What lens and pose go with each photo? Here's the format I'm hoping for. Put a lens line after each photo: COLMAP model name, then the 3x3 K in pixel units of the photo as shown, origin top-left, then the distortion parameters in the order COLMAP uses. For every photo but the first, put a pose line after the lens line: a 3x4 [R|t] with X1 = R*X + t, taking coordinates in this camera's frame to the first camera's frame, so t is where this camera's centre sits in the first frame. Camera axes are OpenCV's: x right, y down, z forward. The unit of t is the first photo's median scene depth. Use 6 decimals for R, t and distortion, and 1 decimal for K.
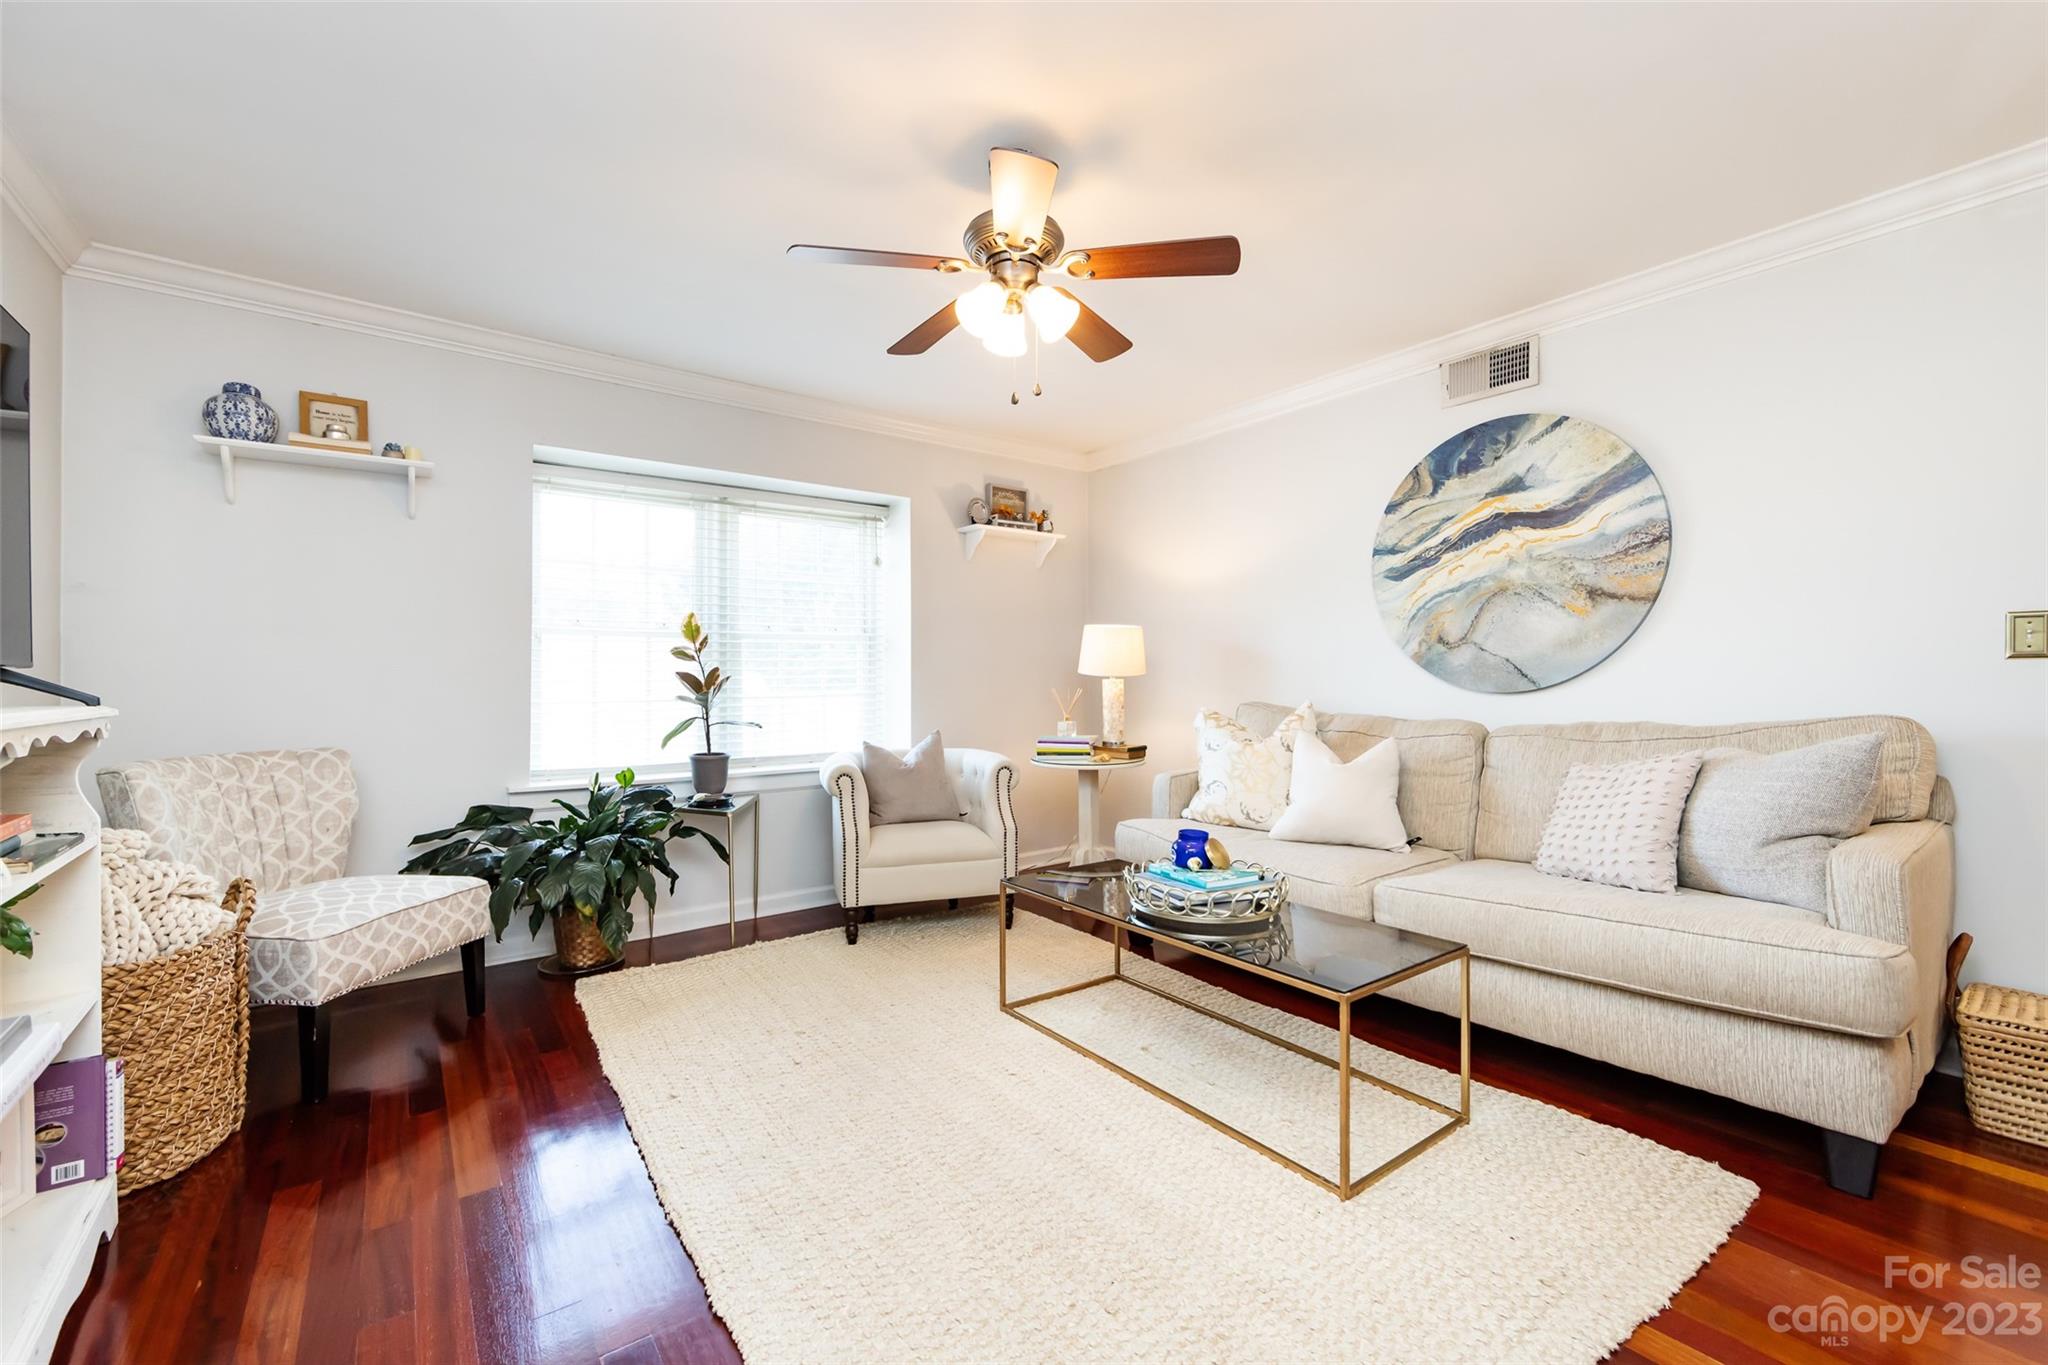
lens RADIAL K [[821.6, 0, 1024.7], [0, 821.6, 689.5], [0, 0, 1]] dist [-0.000961, -0.000129]
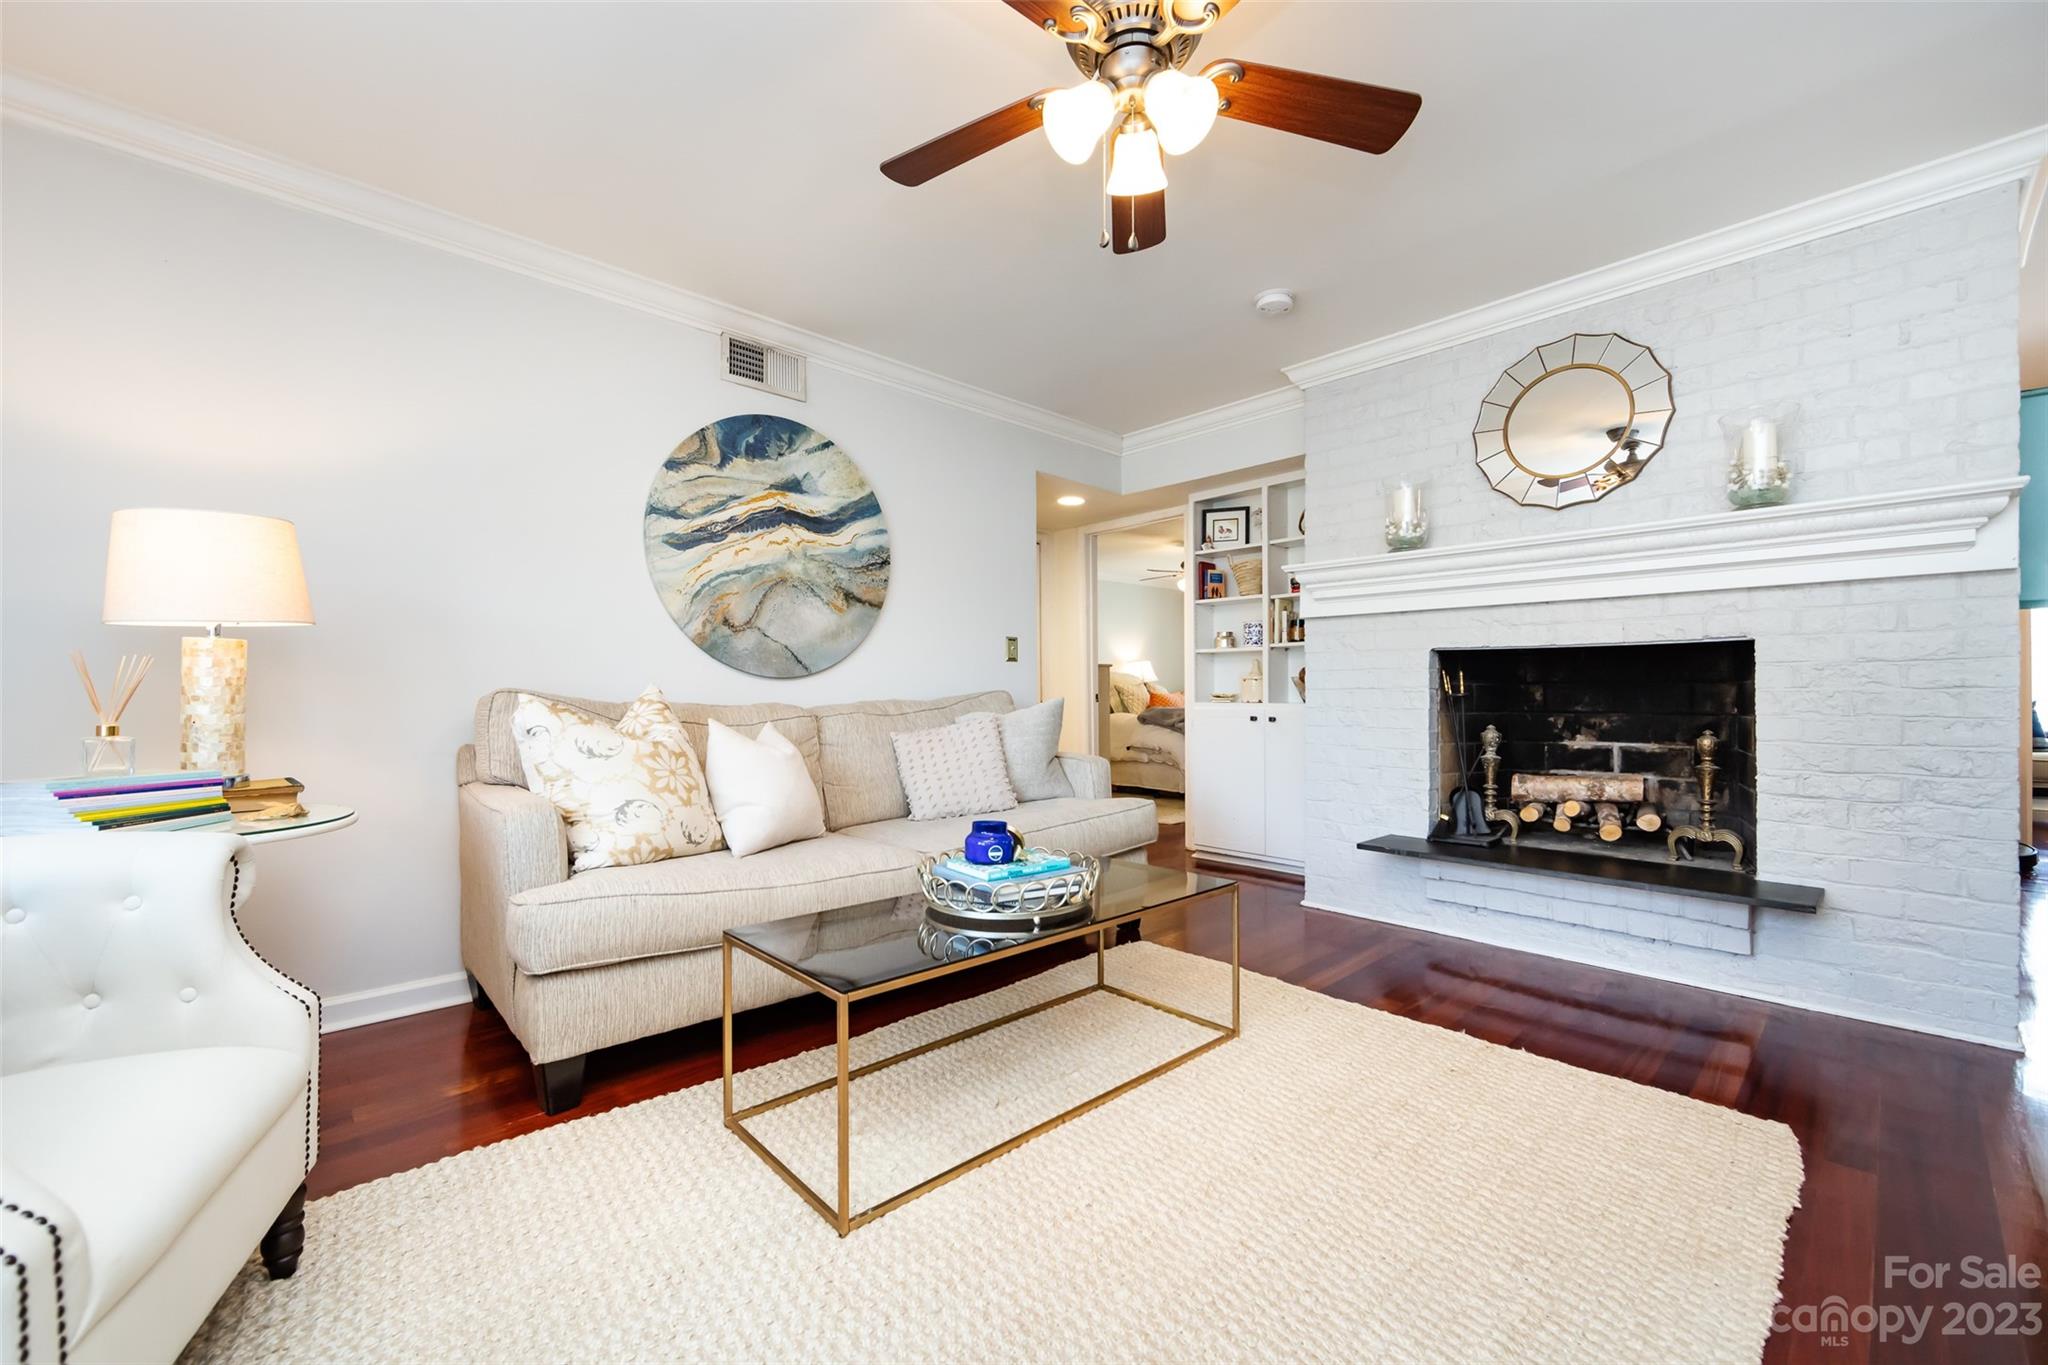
lens RADIAL K [[821.6, 0, 1014.5], [0, 821.6, 690.8], [0, 0, 1]] dist [-0.000961, -0.000129]
pose [[-0.100115, 0.010943, 0.994916, -0.484301], [0.015100, 0.999841, -0.009478, 0.034309], [-0.994861, 0.014074, -0.100265, 0.785705]]
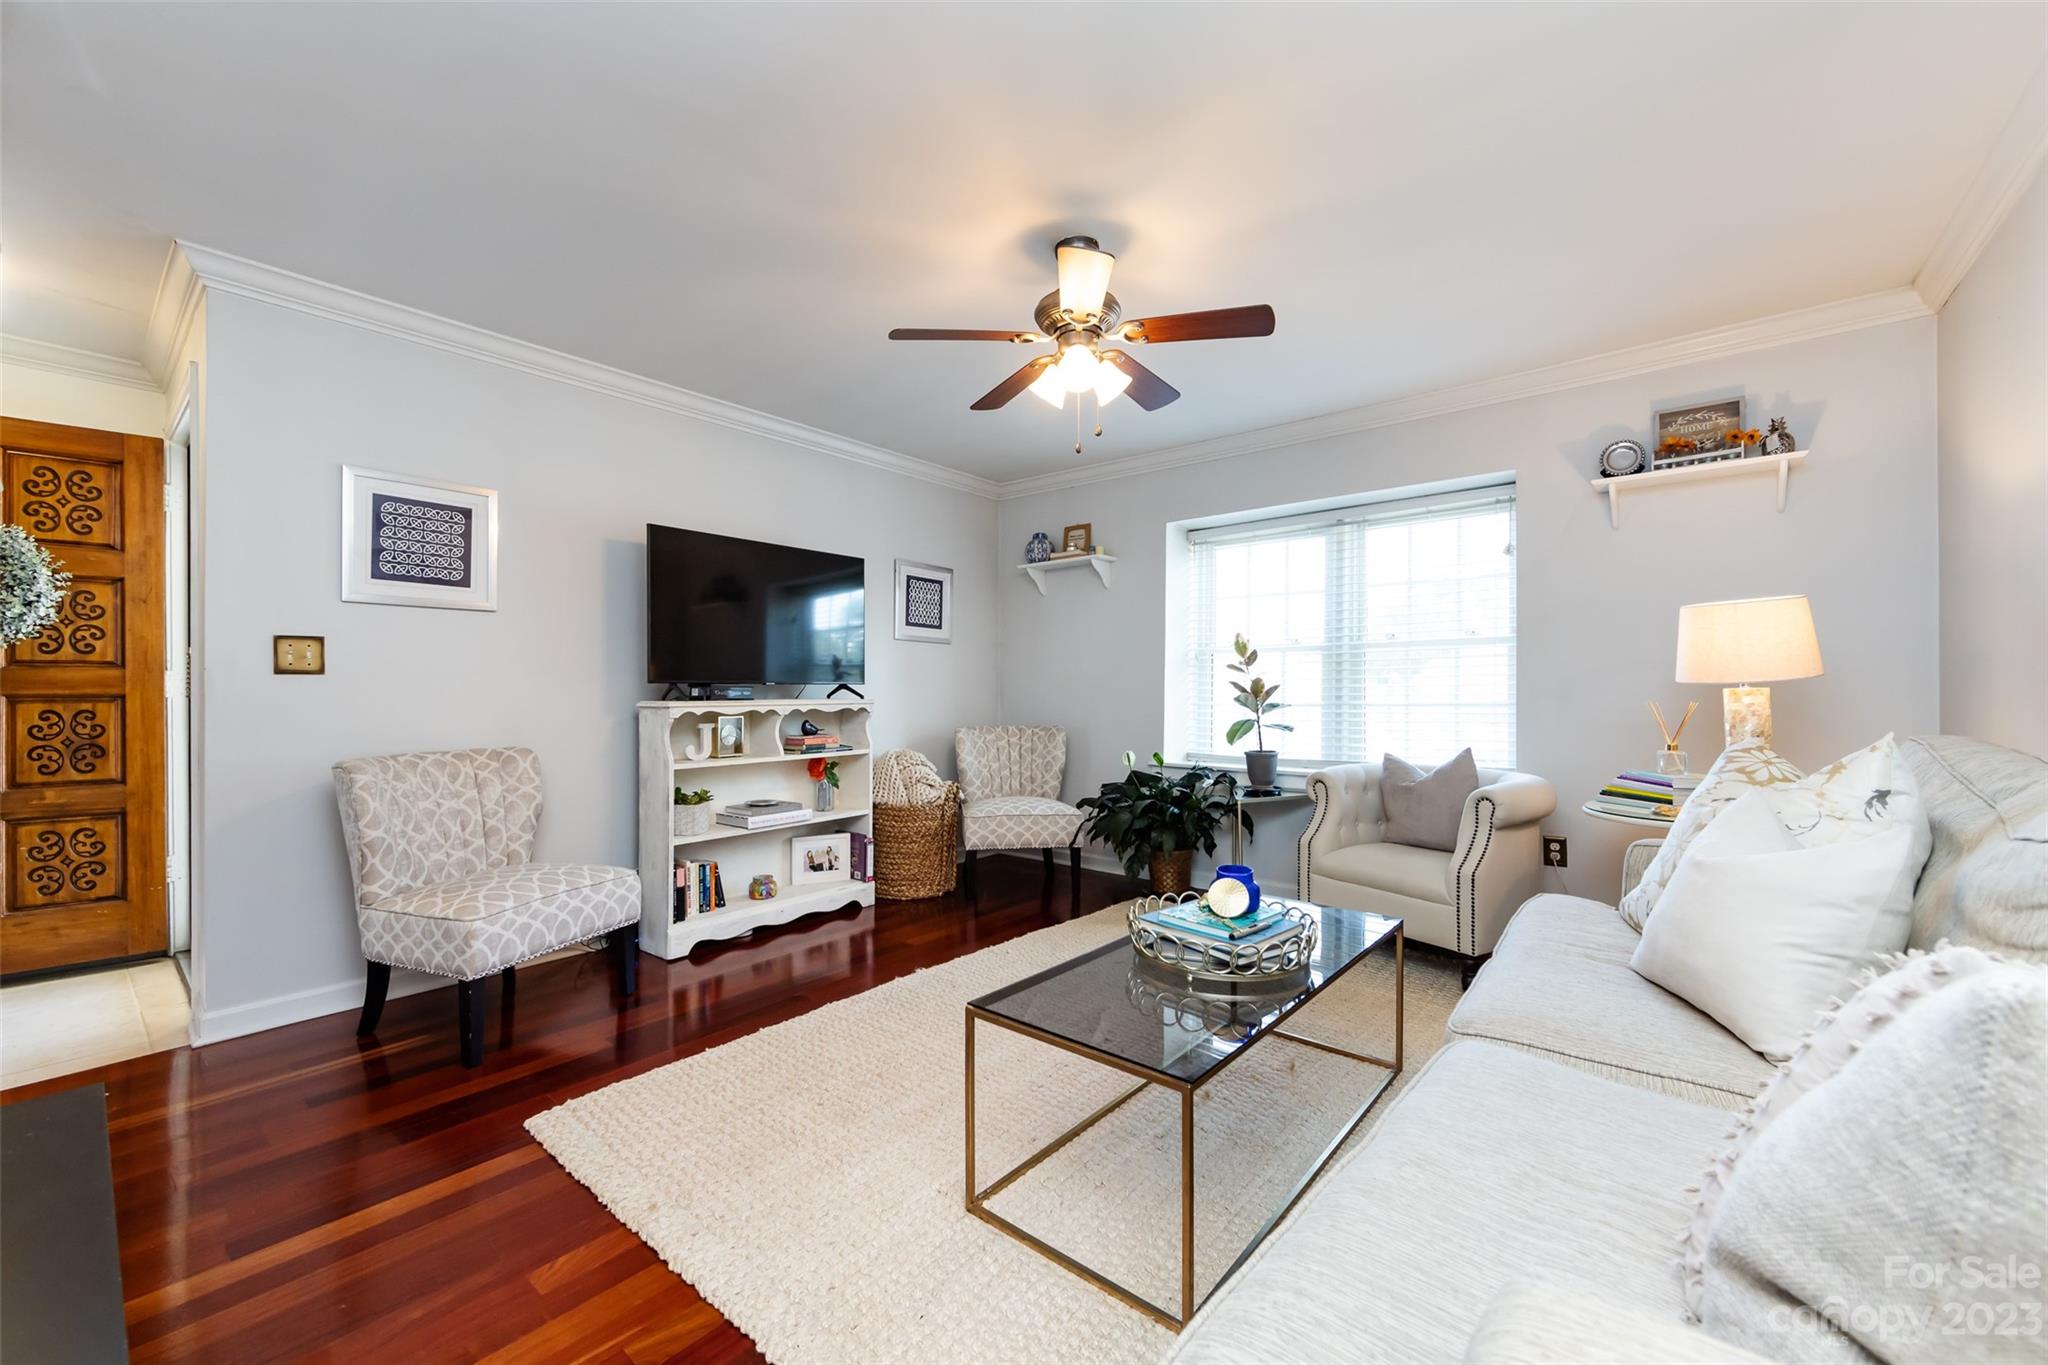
lens RADIAL K [[821.6, 0, 1037.5], [0, 821.6, 684.6], [0, 0, 1]] dist [-0.000961, -0.000129]
pose [[0.240126, -0.003006, -0.970737, 0.738054], [-0.012298, 0.999906, -0.006139, -0.005986], [0.970664, 0.013412, 0.240066, 0.445803]]
